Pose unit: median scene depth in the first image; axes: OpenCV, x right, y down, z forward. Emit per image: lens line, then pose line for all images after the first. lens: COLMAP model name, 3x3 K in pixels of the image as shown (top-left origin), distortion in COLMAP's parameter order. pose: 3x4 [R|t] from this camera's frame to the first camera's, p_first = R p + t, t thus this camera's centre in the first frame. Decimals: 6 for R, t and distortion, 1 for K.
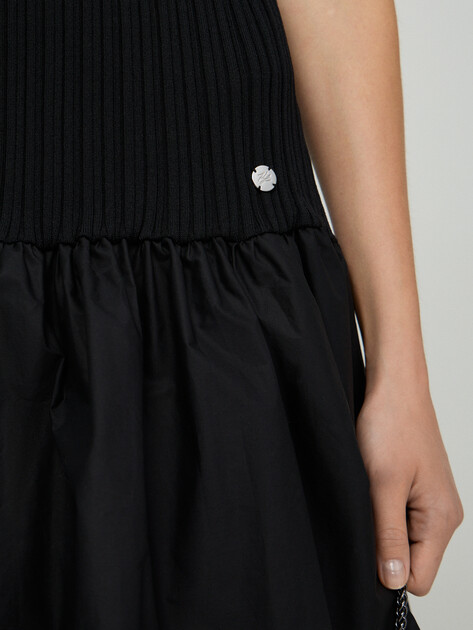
lens RADIAL K [[1329.2, 0, 238.3], [0, 1329.2, 314.7], [0, 0, 1]] dist [0.917966, 0.000000]
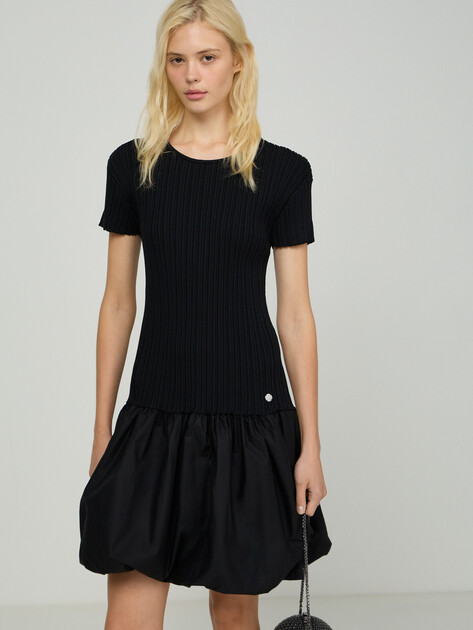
lens RADIAL K [[1175.9, 0, 232.2], [0, 1175.9, 315.2], [0, 0, 1]] dist [-0.058811, 0.000000]
pose [[0.996510, 0.046224, -0.069500, 0.132441], [-0.045548, 0.998898, 0.011283, -0.360385], [0.069945, -0.008078, 0.997518, -2.161667]]
